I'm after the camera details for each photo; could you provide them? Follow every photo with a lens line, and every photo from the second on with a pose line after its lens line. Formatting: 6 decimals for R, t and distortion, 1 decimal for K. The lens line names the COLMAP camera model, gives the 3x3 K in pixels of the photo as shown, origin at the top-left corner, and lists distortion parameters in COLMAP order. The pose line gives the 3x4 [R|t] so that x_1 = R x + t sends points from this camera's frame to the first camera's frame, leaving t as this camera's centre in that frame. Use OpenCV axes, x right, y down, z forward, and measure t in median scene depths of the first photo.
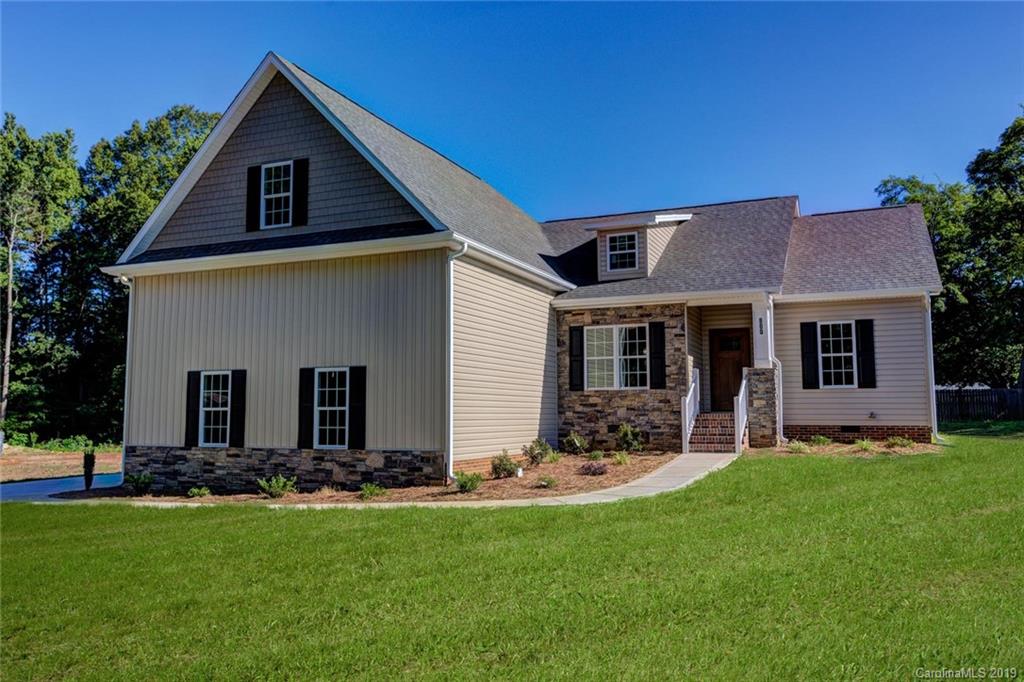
lens RADIAL K [[818.3, 0, 512.0], [0, 818.3, 341.0], [0, 0, 1]] dist [0.026582, 0.000836]
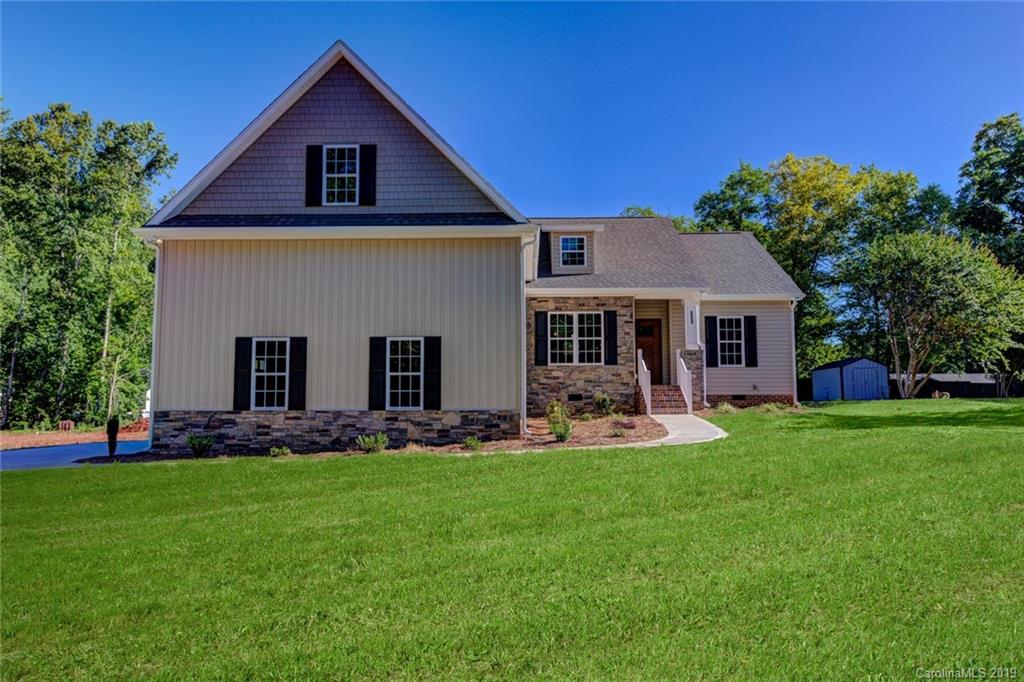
lens RADIAL K [[780.3, 0, 512.0], [0, 780.3, 341.0], [0, 0, 1]] dist [0.003293, 0.000162]
pose [[0.921907, 0.031349, 0.386140, -0.418938], [-0.034392, 0.999408, 0.000973, 0.026904], [-0.385881, -0.014177, 0.922440, -0.025464]]
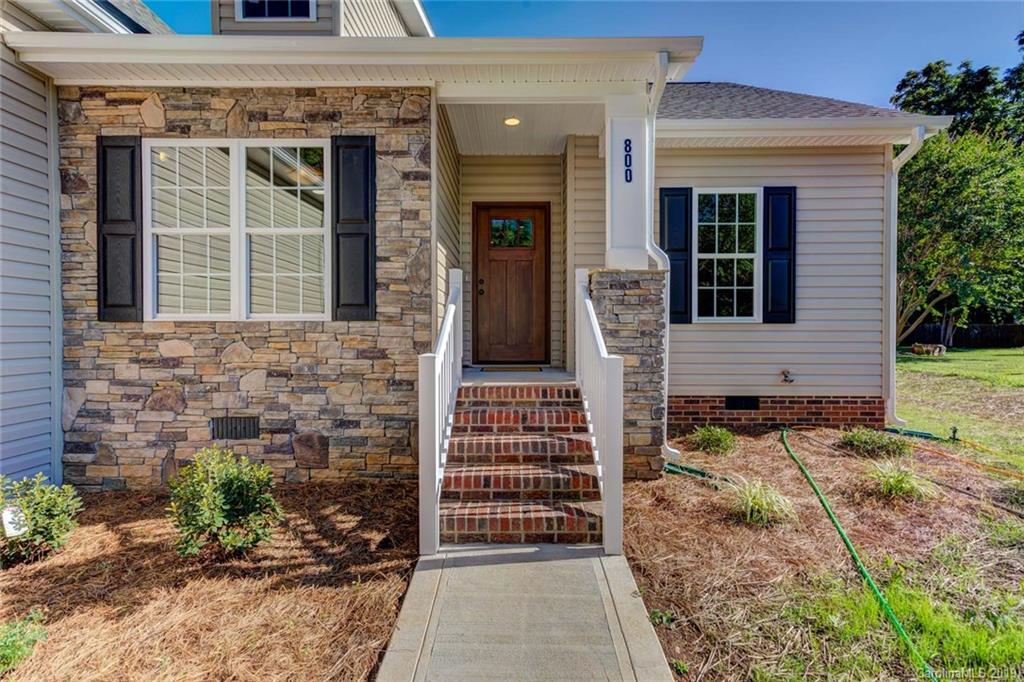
lens RADIAL K [[477.2, 0, 508.6], [0, 477.2, 337.5], [0, 0, 1]] dist [0.011169, -0.000013]
pose [[0.918666, -0.002733, 0.395025, 0.158986], [-0.039188, 0.994413, 0.098017, 0.043066], [-0.393086, -0.105525, 0.913426, 0.785663]]
